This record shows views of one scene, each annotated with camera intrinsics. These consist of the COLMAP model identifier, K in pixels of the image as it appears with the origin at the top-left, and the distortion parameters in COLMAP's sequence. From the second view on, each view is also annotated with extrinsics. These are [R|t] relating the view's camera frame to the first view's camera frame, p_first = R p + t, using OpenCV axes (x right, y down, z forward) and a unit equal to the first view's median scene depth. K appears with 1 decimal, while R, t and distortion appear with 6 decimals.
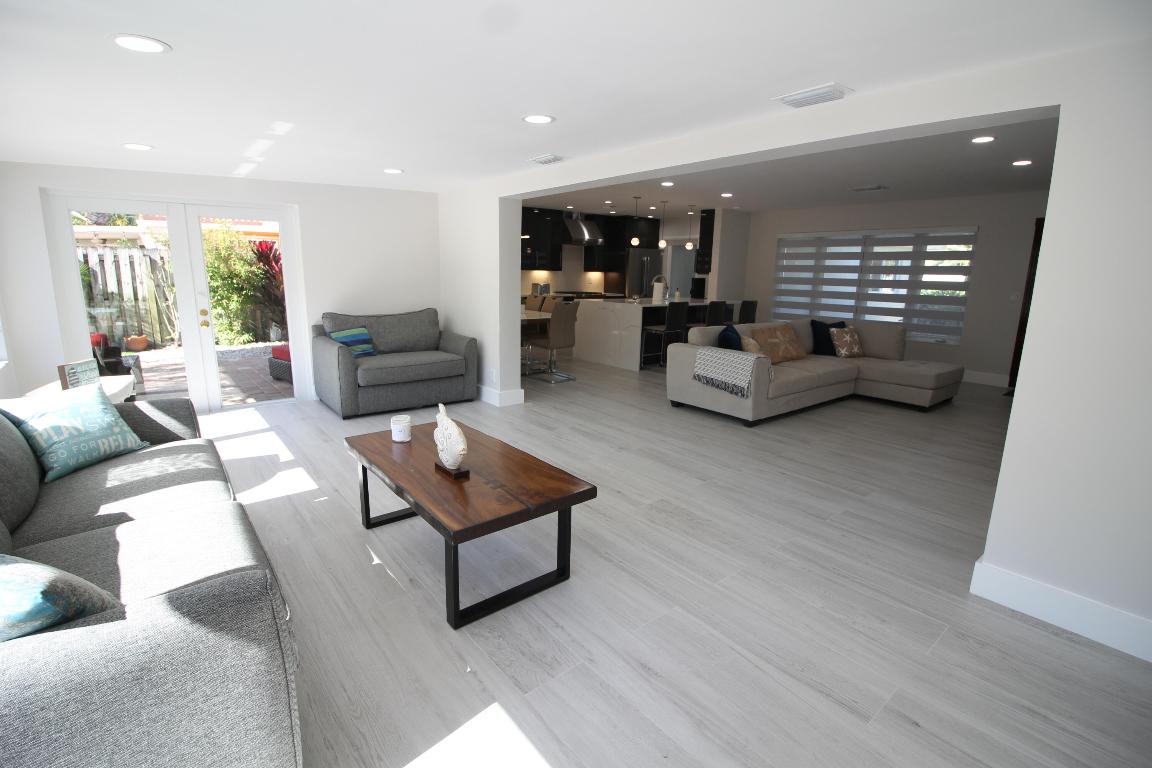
lens RADIAL K [[533.3, 0, 578.3], [0, 533.3, 377.8], [0, 0, 1]] dist [-0.006899, -0.008022]
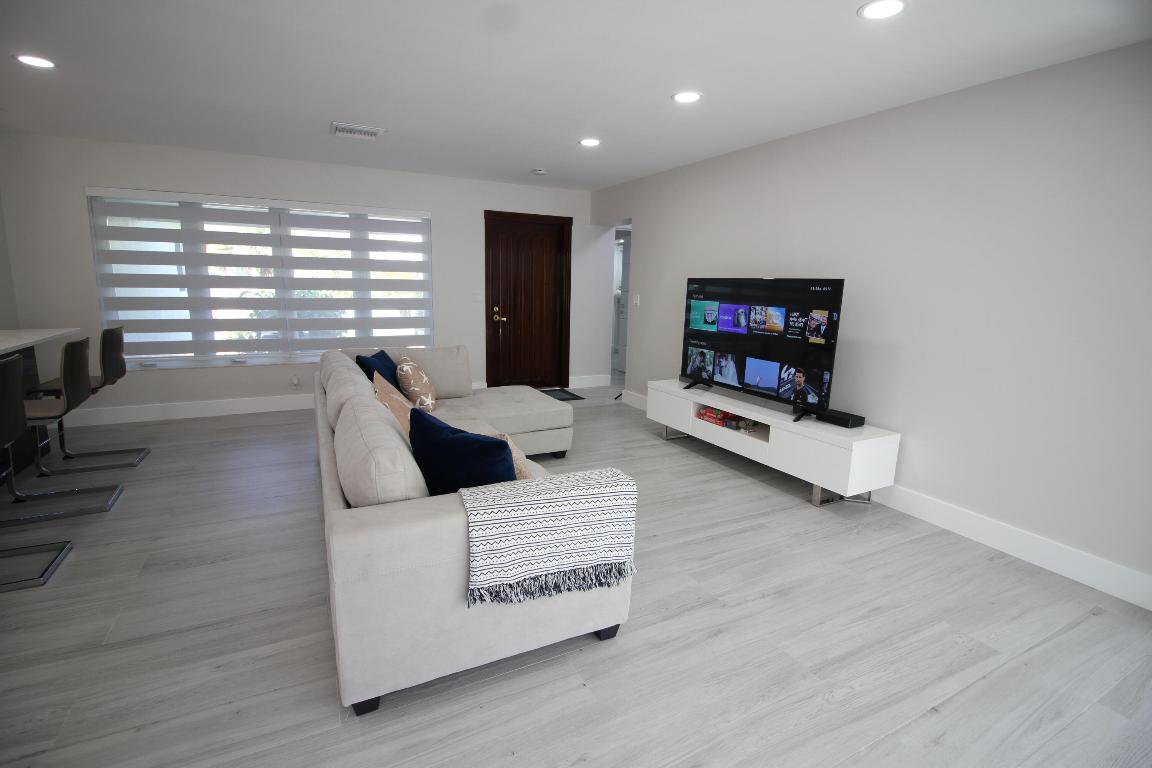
lens RADIAL K [[533.3, 0, 570.4], [0, 533.3, 380.3], [0, 0, 1]] dist [-0.006899, -0.008022]
pose [[0.212193, -0.194409, 0.957695, -0.056758], [0.168178, 0.972655, 0.160184, -0.166608], [-0.962648, 0.127074, 0.239086, 0.808387]]
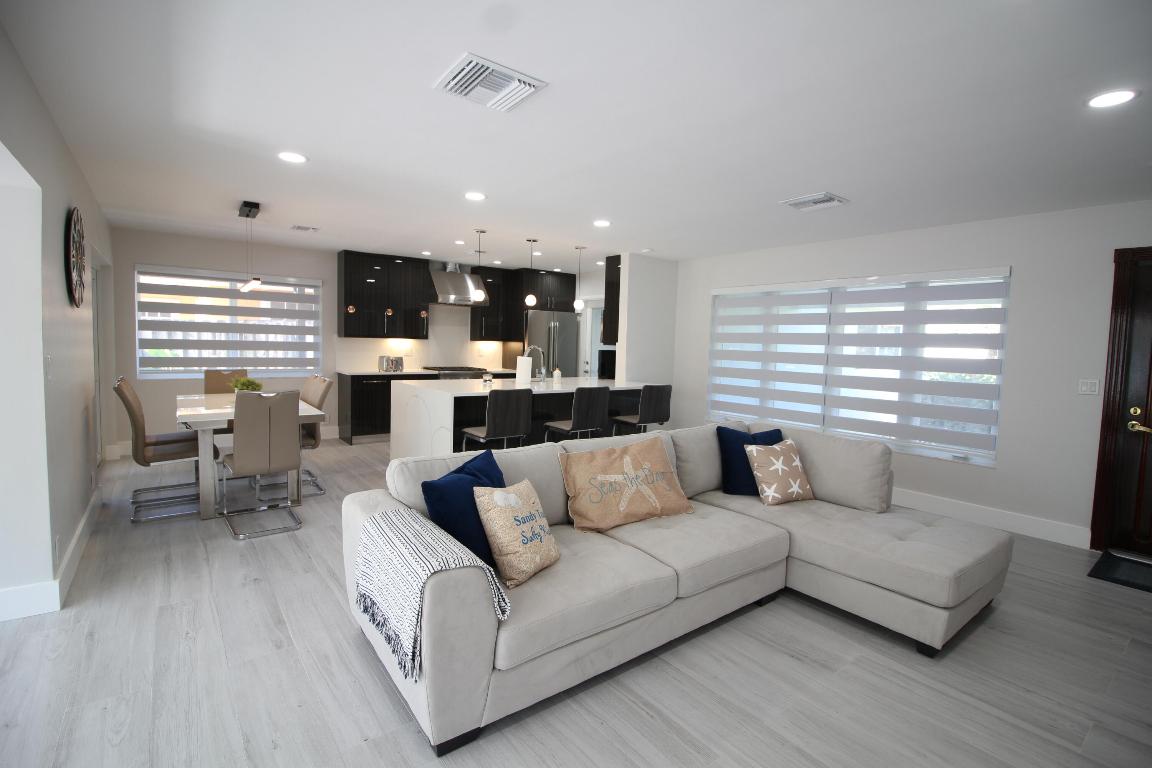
lens RADIAL K [[533.3, 0, 577.8], [0, 533.3, 376.0], [0, 0, 1]] dist [-0.006899, -0.008022]
pose [[0.999514, 0.009390, -0.029727, 0.380650], [-0.013271, 0.991002, -0.133190, -0.105551], [0.028209, 0.133520, 0.990645, 0.543927]]
